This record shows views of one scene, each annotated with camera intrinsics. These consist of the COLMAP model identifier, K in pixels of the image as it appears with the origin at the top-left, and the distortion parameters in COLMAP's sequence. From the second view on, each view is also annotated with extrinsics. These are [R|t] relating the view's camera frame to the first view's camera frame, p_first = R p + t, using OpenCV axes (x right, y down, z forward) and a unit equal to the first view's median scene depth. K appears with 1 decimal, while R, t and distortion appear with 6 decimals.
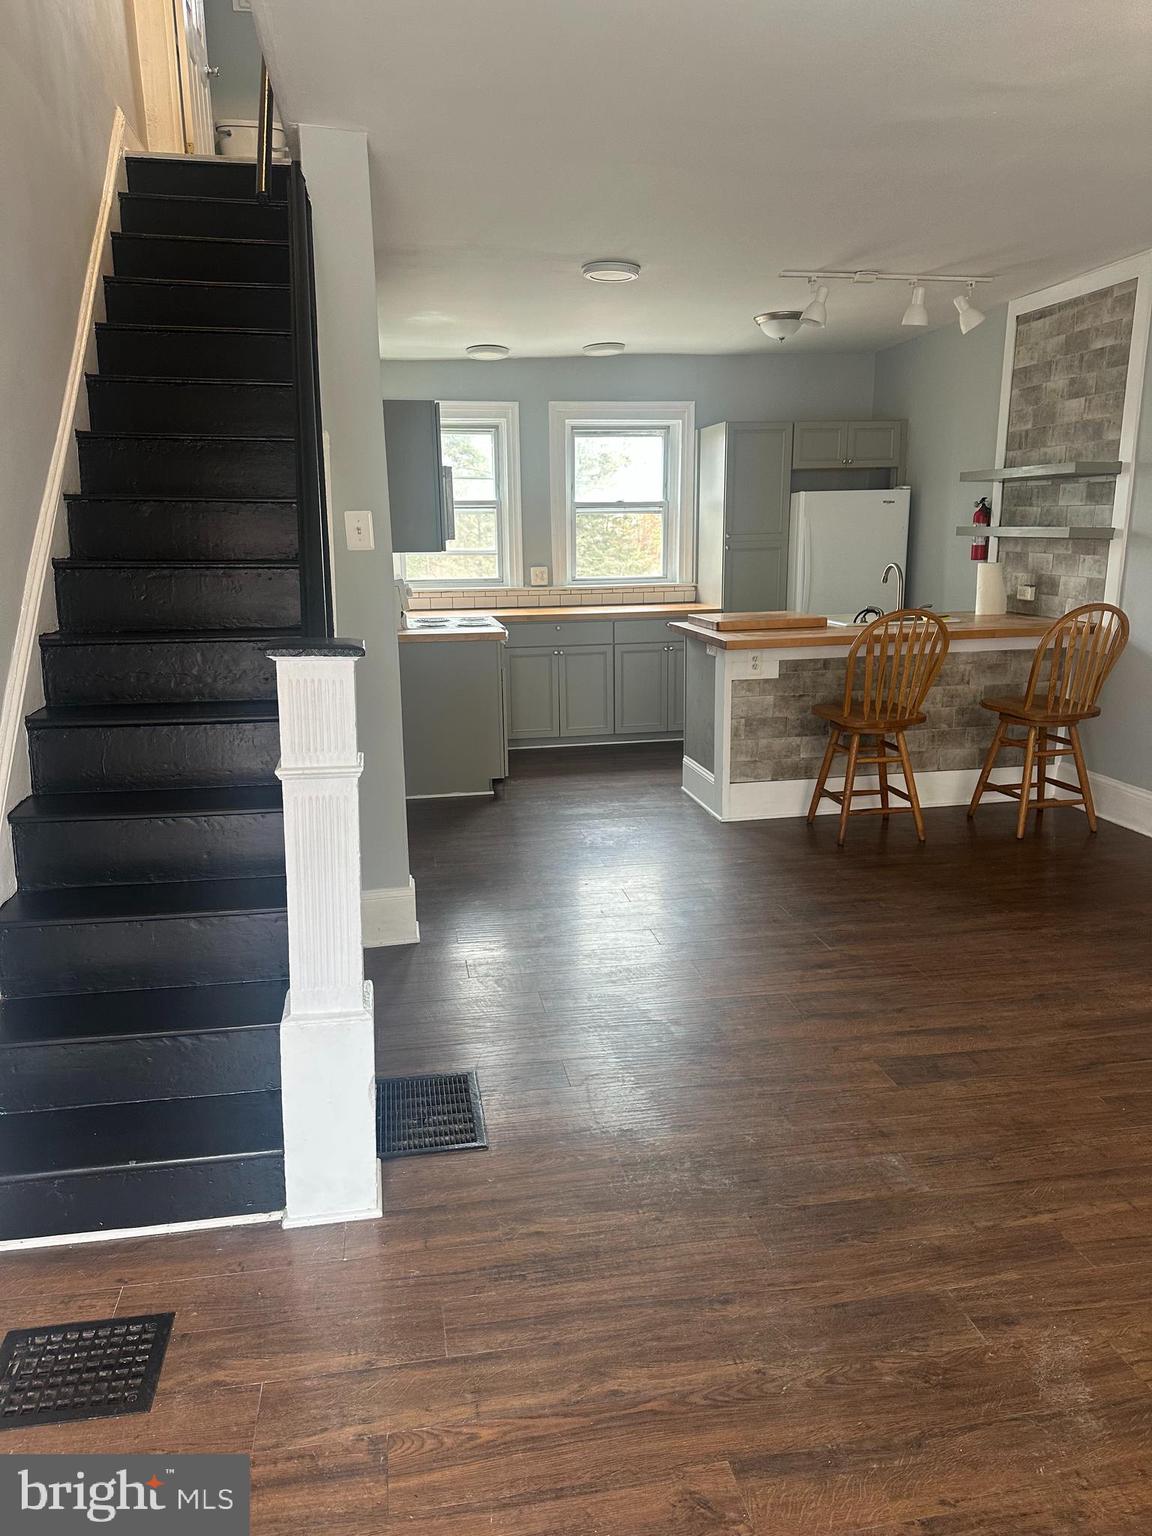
lens RADIAL K [[1059.3, 0, 572.1], [0, 1059.3, 757.2], [0, 0, 1]] dist [0.041356, -0.055764]
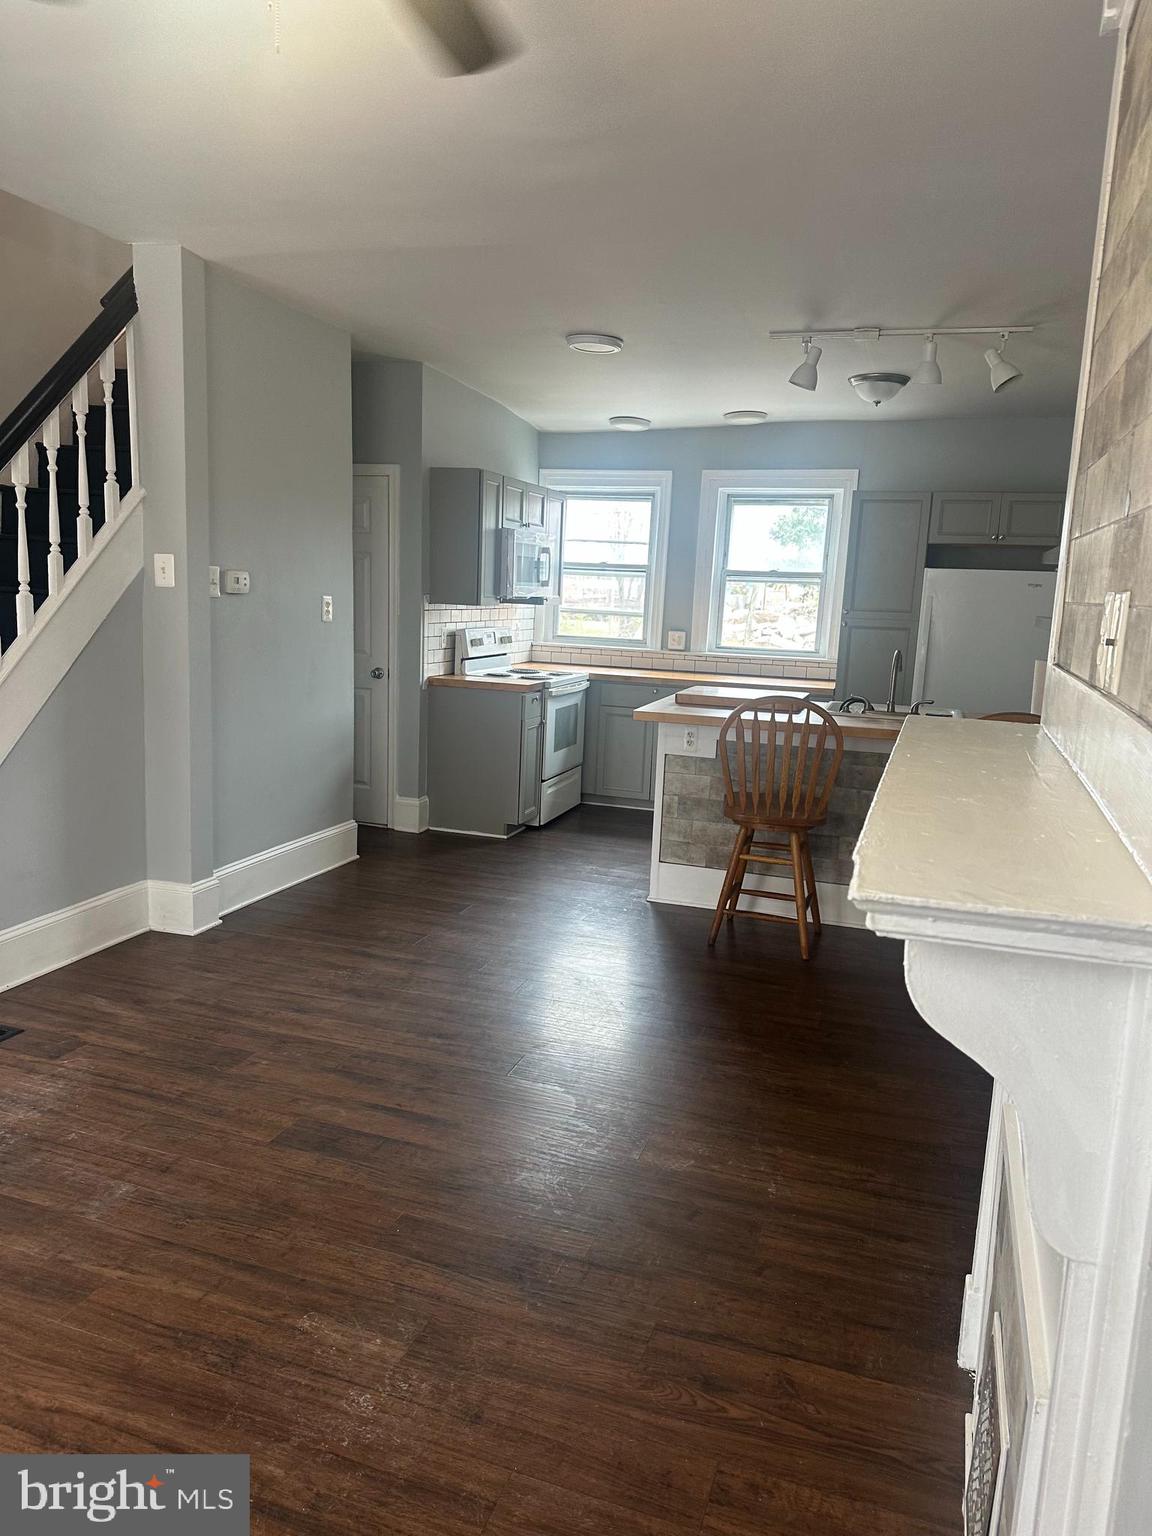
lens RADIAL K [[1059.3, 0, 575.7], [0, 1059.3, 748.1], [0, 0, 1]] dist [0.041356, -0.055764]
pose [[0.876046, 0.122743, -0.466345, 0.398010], [-0.154449, 0.987539, -0.030216, -0.027802], [0.456825, 0.098497, 0.884087, 0.088828]]
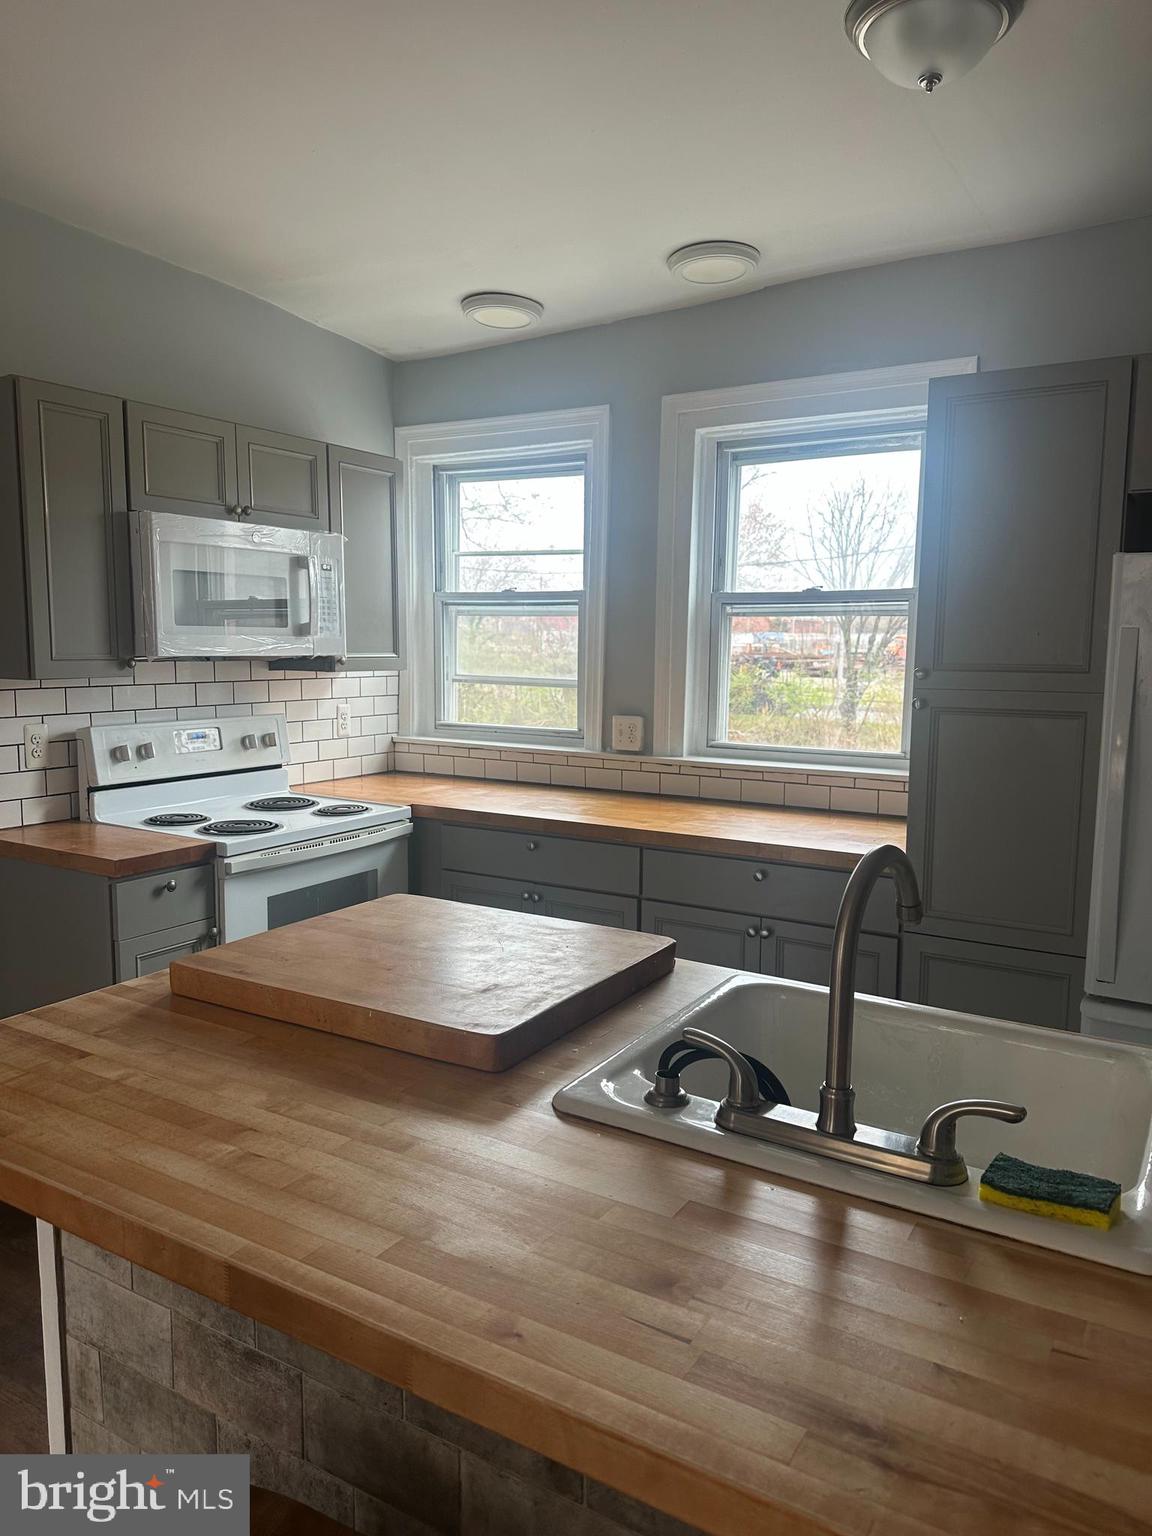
lens RADIAL K [[1059.3, 0, 607.5], [0, 1059.3, 760.9], [0, 0, 1]] dist [0.041356, -0.055764]
pose [[0.761795, 0.093610, -0.641019, 0.319158], [-0.158012, 0.986469, -0.043727, -0.145820], [0.628252, 0.134599, 0.766278, 0.656620]]
